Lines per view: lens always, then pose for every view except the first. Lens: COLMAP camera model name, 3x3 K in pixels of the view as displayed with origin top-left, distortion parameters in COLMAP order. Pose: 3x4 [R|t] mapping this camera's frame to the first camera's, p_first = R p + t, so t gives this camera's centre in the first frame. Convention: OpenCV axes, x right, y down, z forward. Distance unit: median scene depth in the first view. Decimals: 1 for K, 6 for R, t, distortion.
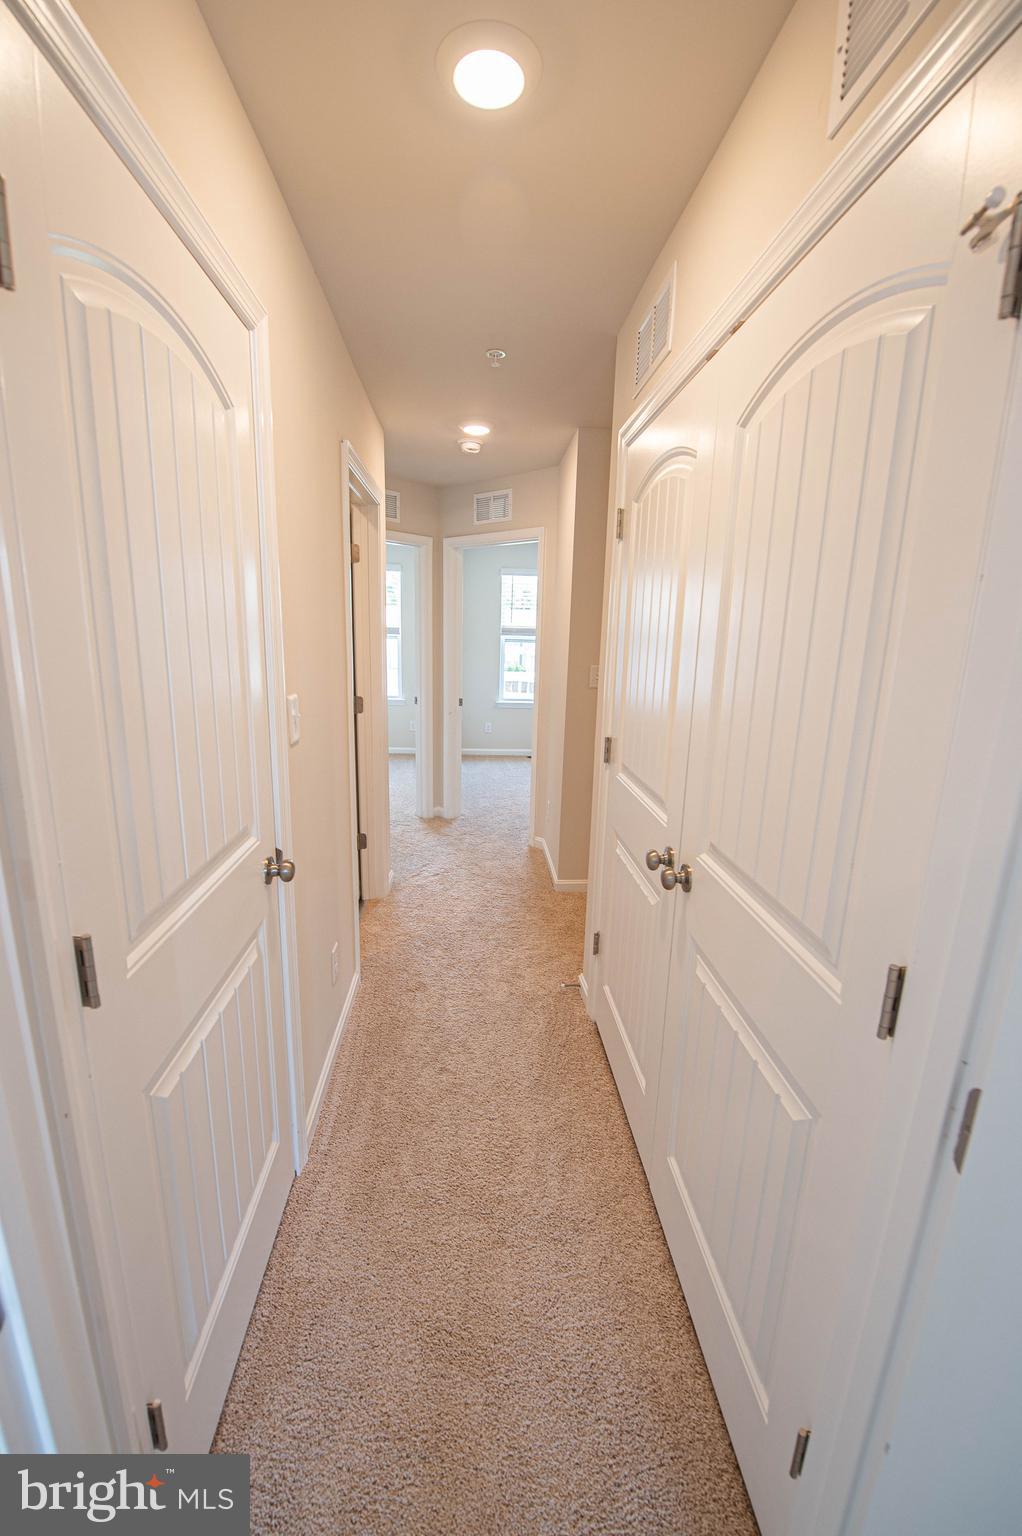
lens RADIAL K [[632.9, 0, 509.8], [0, 632.9, 773.6], [0, 0, 1]] dist [-0.013019, -0.004049]
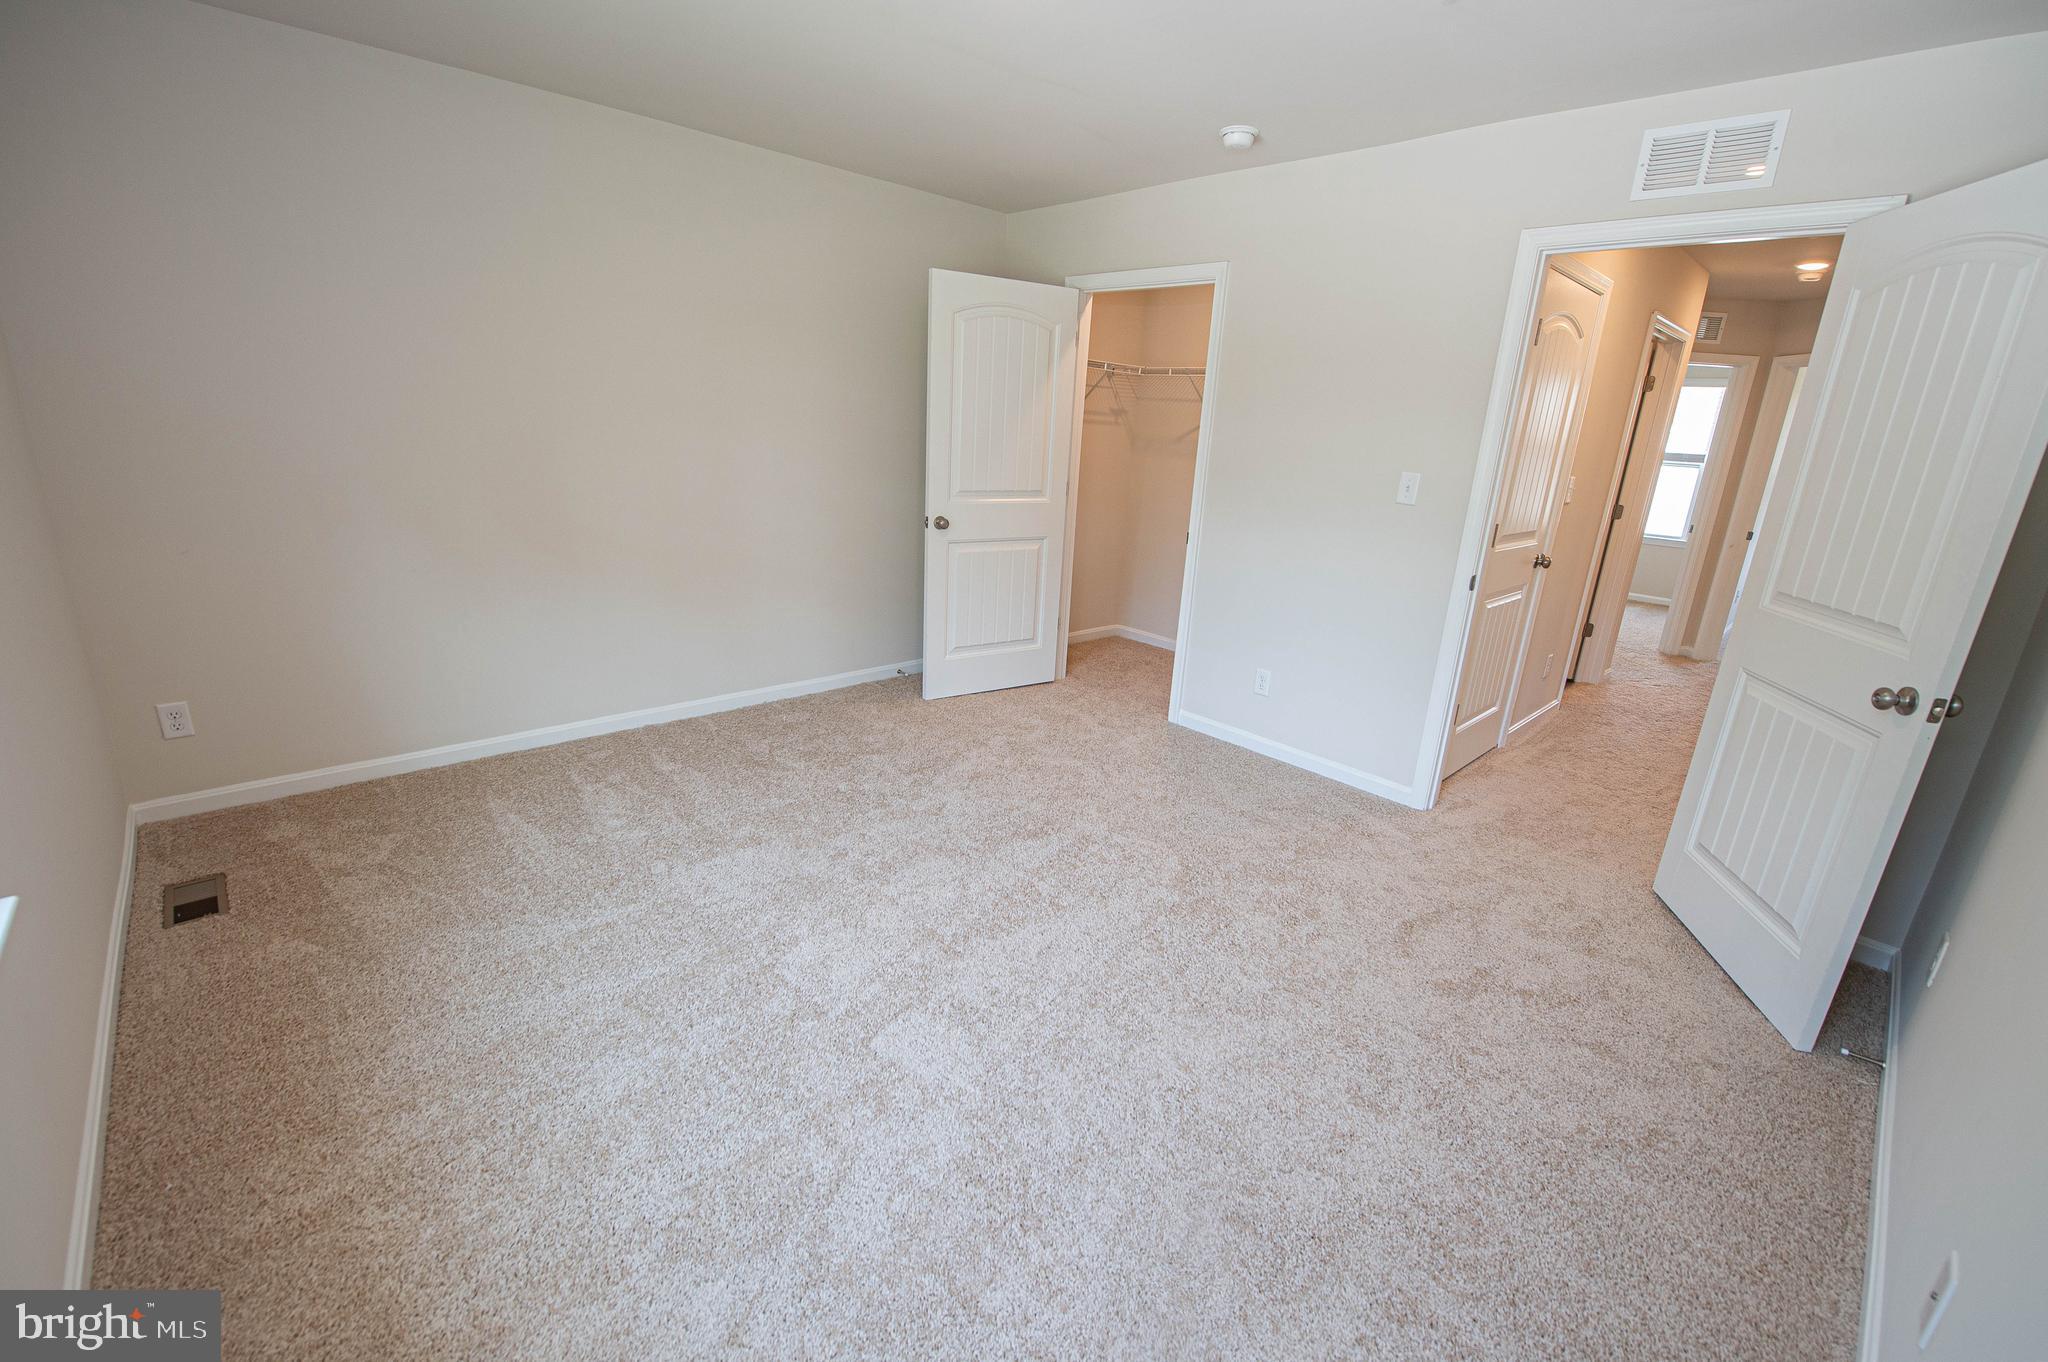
lens RADIAL K [[843.9, 0, 1015.8], [0, 843.9, 679.8], [0, 0, 1]] dist [-0.013019, -0.004049]
pose [[0.639419, 0.231238, -0.733261, 0.268493], [-0.202377, 0.970690, 0.129635, 0.226160], [0.741745, 0.065504, 0.667475, -0.885277]]
